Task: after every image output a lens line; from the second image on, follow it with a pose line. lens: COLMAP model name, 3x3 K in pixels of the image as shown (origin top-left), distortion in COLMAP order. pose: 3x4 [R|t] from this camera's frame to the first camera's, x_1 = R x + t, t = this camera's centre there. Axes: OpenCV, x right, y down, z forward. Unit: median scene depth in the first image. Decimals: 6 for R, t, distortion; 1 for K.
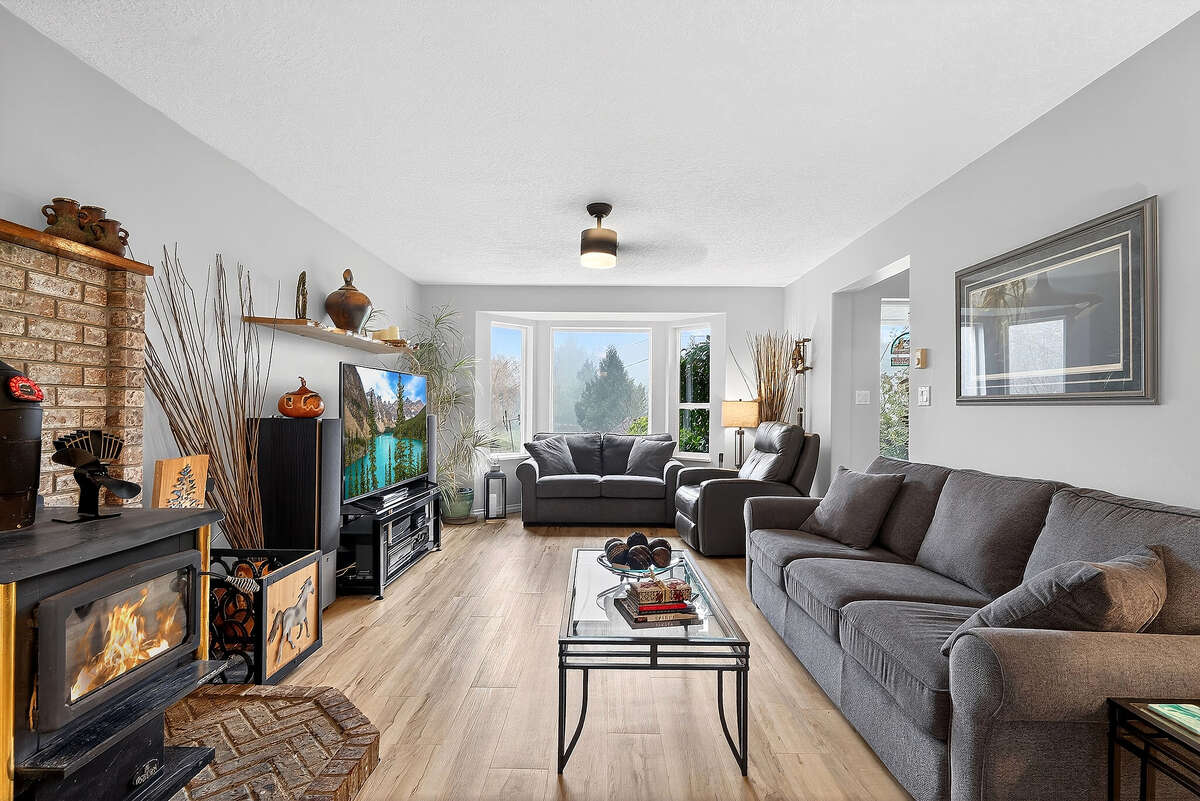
lens RADIAL K [[563.7, 0, 583.2], [0, 563.7, 413.8], [0, 0, 1]] dist [0.006189, -0.005735]
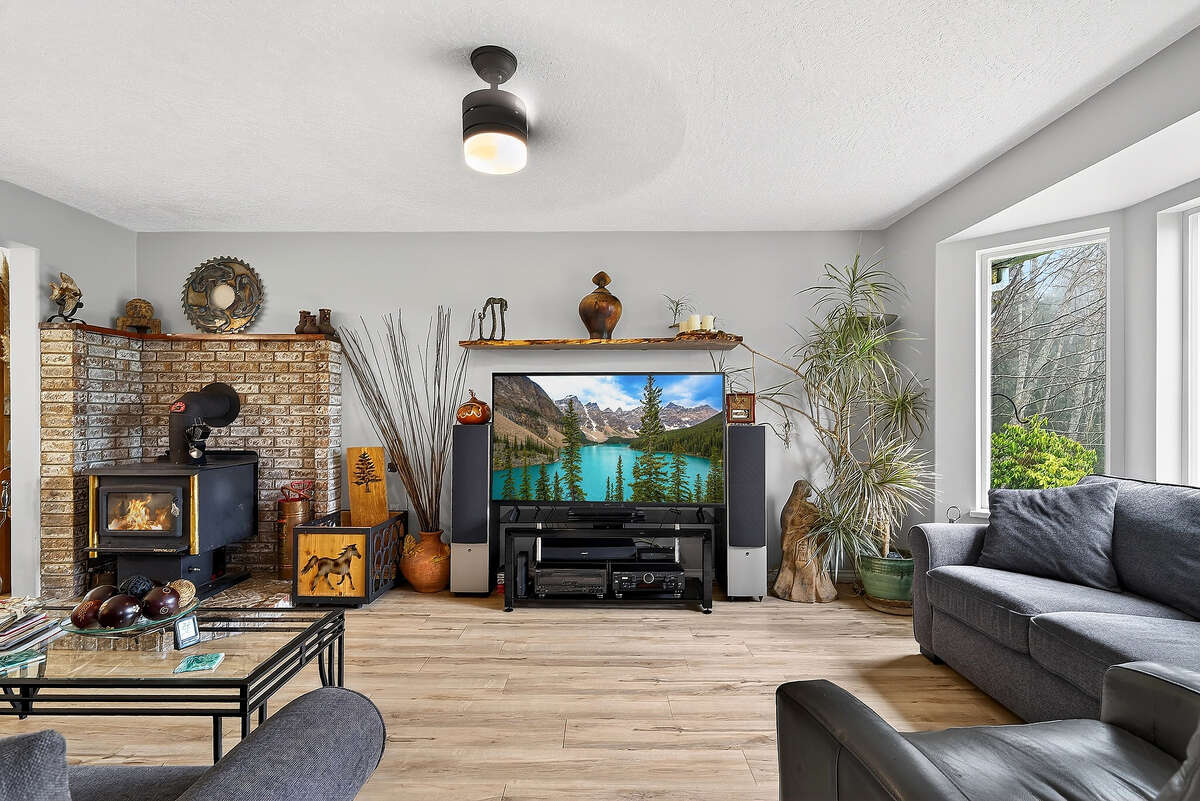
lens RADIAL K [[563.7, 0, 603.1], [0, 563.7, 412.1], [0, 0, 1]] dist [0.006189, -0.005735]
pose [[0.038737, -0.016585, -0.999112, 0.793701], [-0.012077, 0.999781, -0.017064, -0.001429], [0.999176, 0.012728, 0.038528, 1.418448]]
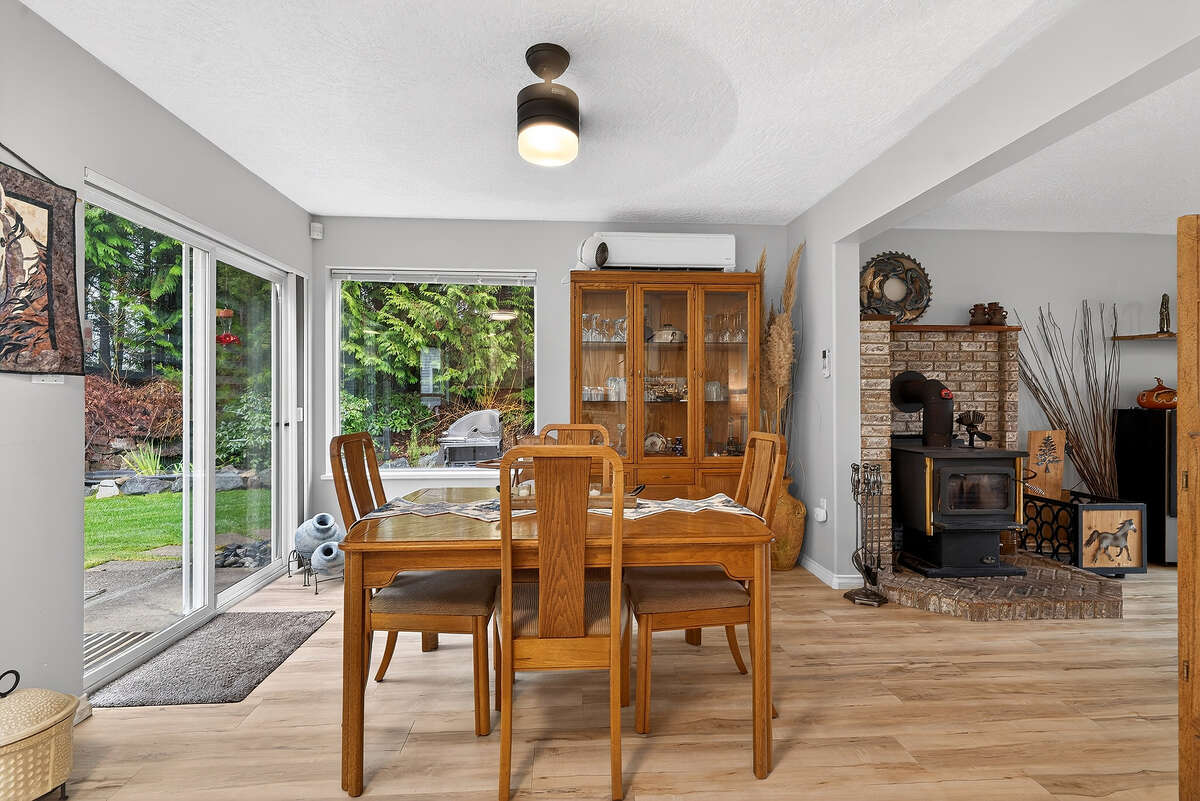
lens RADIAL K [[550.6, 0, 609.1], [0, 550.6, 399.0], [0, 0, 1]] dist [-0.000604, -0.000155]
pose [[0.095087, -0.016494, -0.995332, 0.726234], [-0.009975, 0.999797, -0.017521, 0.021281], [0.995419, 0.011594, 0.094903, -0.418194]]
